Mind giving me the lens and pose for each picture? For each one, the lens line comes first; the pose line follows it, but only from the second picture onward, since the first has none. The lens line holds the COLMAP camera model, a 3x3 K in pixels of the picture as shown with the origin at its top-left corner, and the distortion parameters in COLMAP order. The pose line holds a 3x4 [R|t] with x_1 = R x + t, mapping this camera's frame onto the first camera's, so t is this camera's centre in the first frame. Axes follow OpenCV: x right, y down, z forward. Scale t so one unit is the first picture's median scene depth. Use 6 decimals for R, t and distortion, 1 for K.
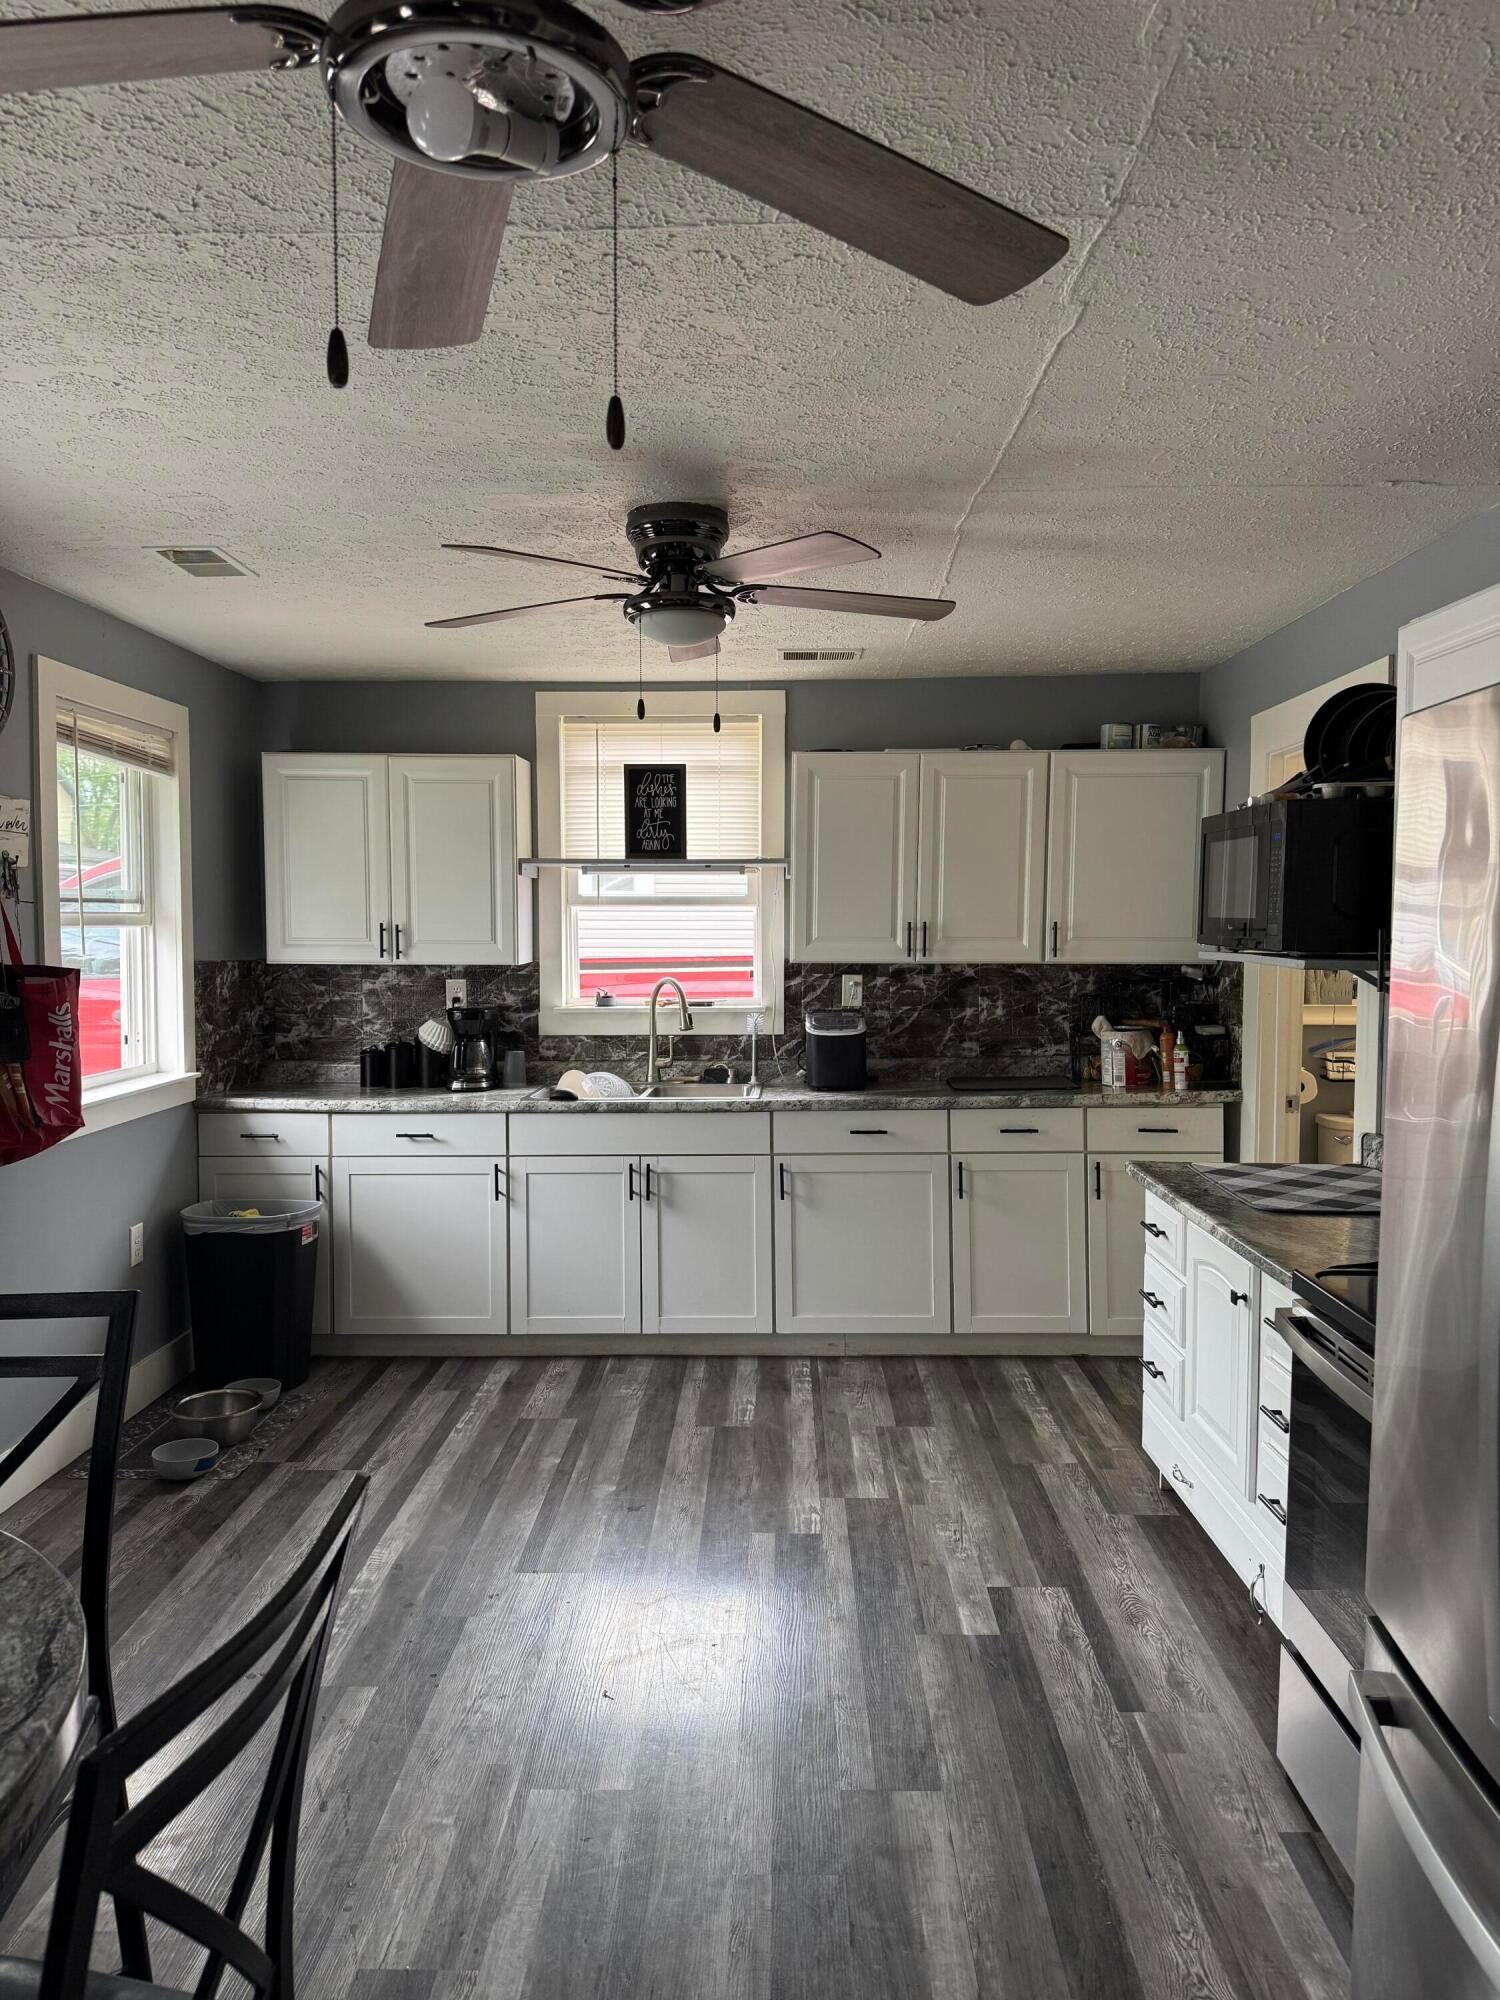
lens RADIAL K [[1383.4, 0, 750.0], [0, 1383.4, 1000.0], [0, 0, 1]] dist [0.151143, -0.222715]
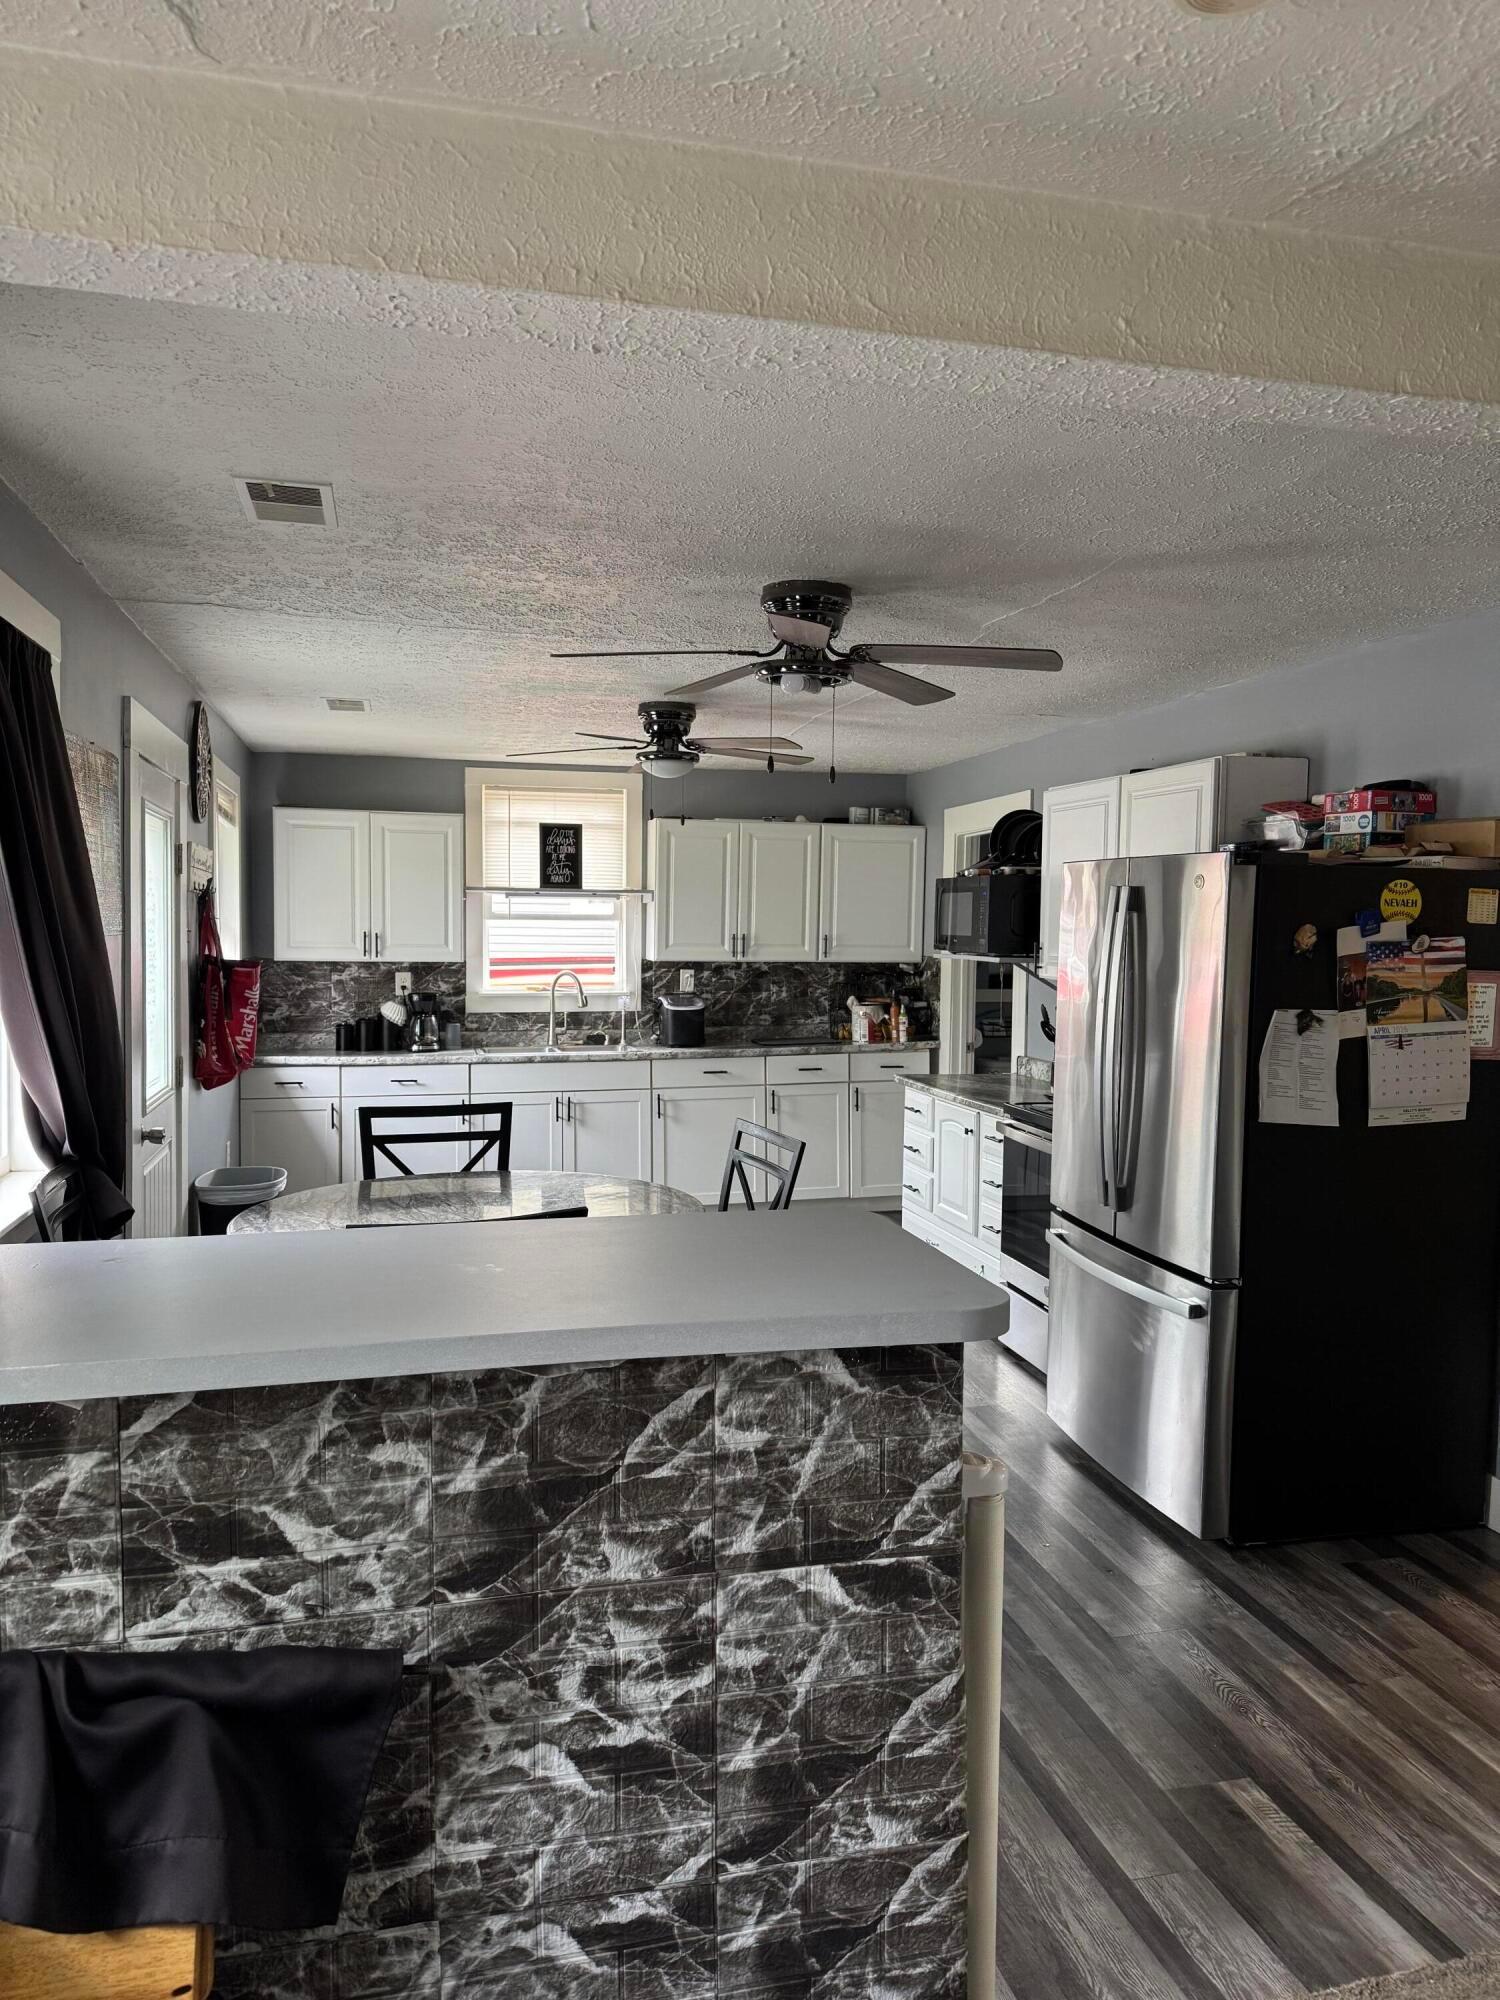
lens RADIAL K [[1383.4, 0, 750.0], [0, 1383.4, 1000.0], [0, 0, 1]] dist [0.151143, -0.222715]
pose [[0.965349, -0.004932, 0.260915, -0.250177], [0.005851, 0.999979, -0.002747, 0.018763], [-0.260896, 0.004178, 0.965358, -0.436288]]
